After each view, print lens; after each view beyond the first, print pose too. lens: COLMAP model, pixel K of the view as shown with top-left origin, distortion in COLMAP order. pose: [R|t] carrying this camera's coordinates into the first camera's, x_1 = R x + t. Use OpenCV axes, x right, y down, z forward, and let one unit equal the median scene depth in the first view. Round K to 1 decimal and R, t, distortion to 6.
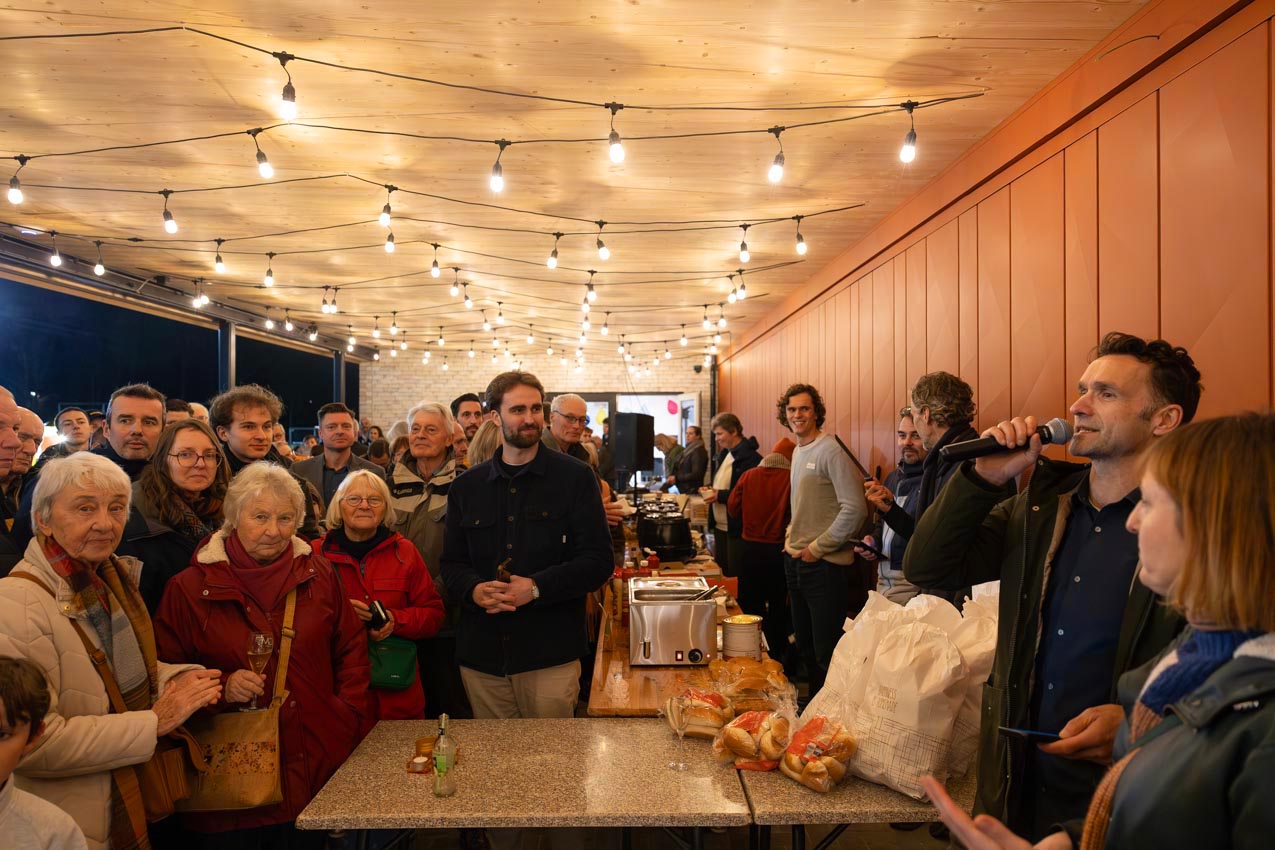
lens RADIAL K [[866.3, 0, 642.2], [0, 866.3, 416.0], [0, 0, 1]] dist [0.003618, 0.003755]
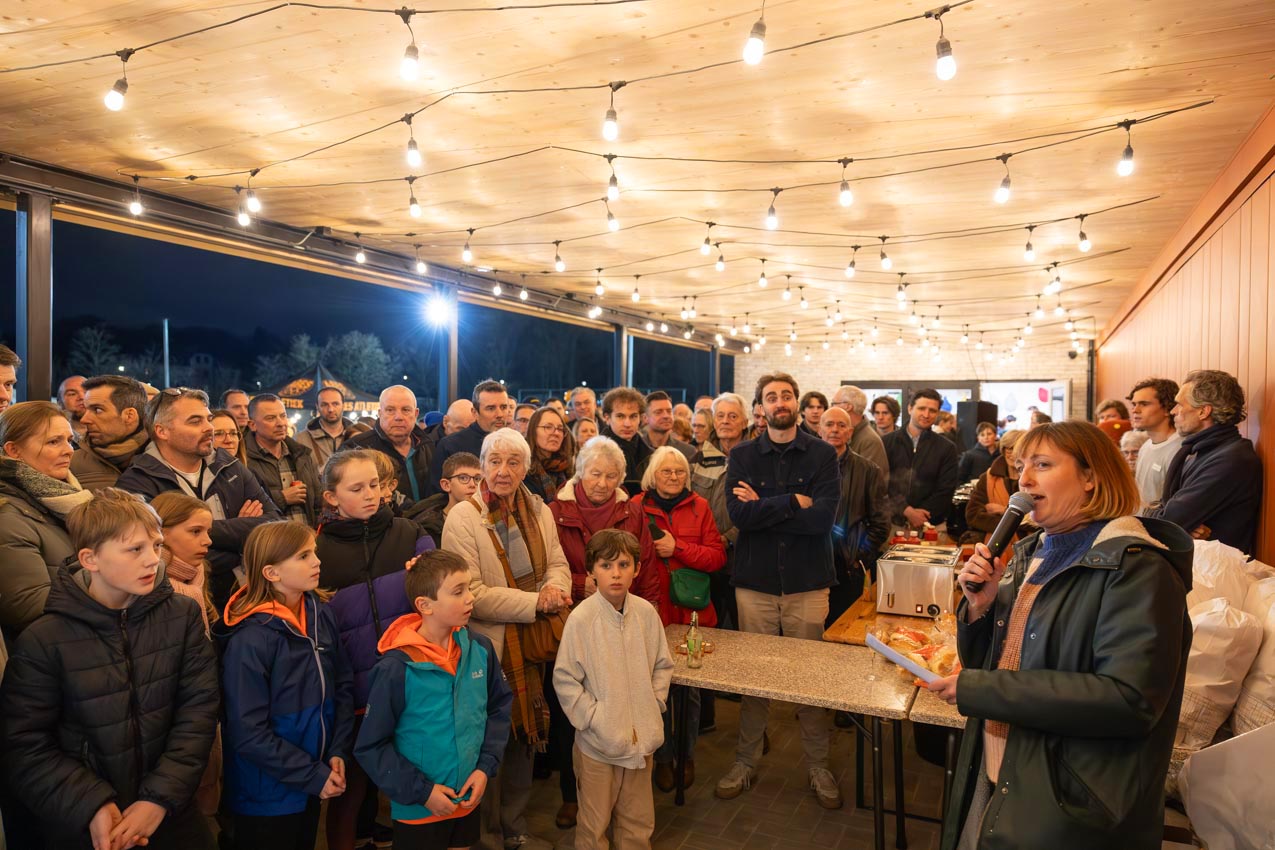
lens RADIAL K [[856.2, 0, 637.5], [0, 856.2, 425.0], [0, 0, 1]] dist [0.005094, 0.003671]
pose [[0.897538, 0.018470, -0.440550, 0.090479], [-0.006401, 0.999563, 0.028867, -0.002829], [0.440891, -0.023089, 0.897264, -0.093074]]
